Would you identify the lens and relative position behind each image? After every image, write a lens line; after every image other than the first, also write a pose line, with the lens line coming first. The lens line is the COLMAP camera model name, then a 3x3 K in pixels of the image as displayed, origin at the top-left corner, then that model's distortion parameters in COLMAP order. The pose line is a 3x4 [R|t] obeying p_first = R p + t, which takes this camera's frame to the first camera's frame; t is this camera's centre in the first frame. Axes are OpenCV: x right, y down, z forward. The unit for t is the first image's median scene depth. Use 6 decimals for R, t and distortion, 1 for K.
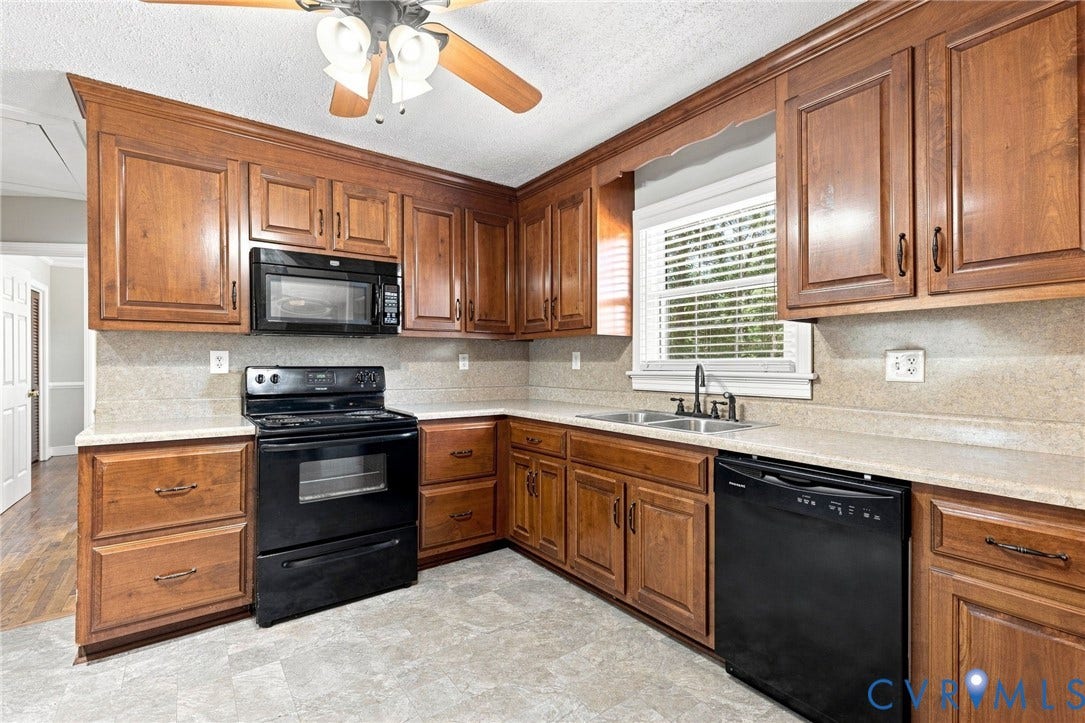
lens RADIAL K [[490.0, 0, 542.9], [0, 490.0, 365.8], [0, 0, 1]] dist [-0.000134, -0.000071]
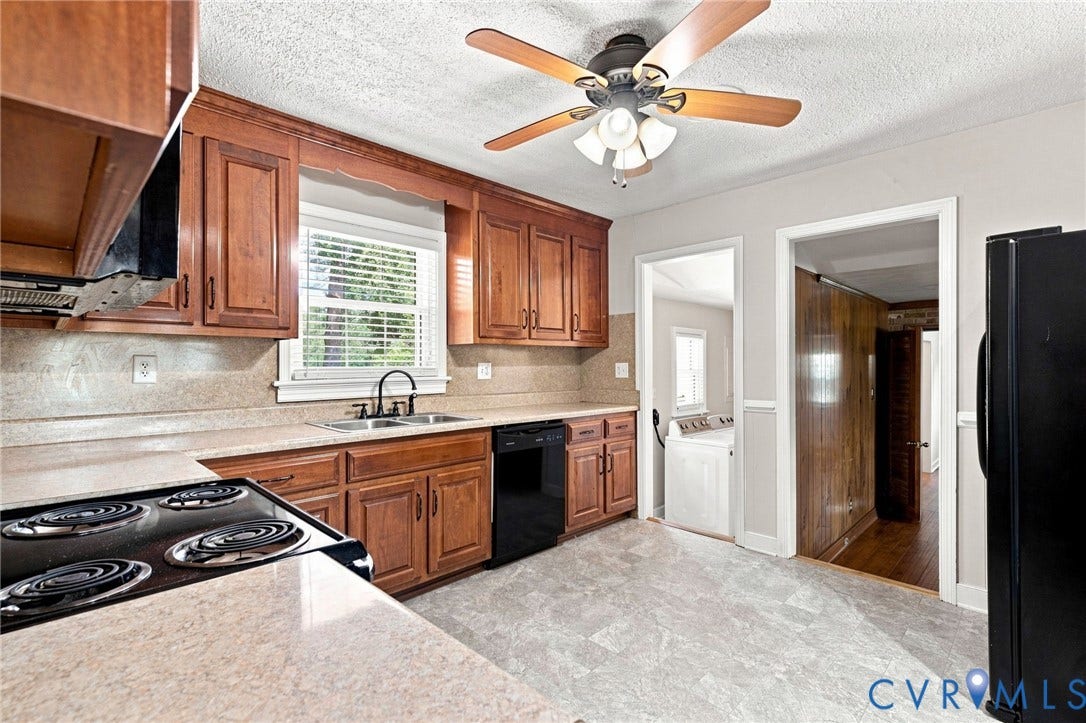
lens RADIAL K [[495.4, 0, 543.0], [0, 495.4, 361.5], [0, 0, 1]] dist [0.009572, -0.000075]
pose [[-0.151259, 0.000856, 0.988494, -1.020408], [0.000731, 0.999999, -0.000755, -0.030559], [-0.988494, 0.000608, -0.151260, 0.900795]]
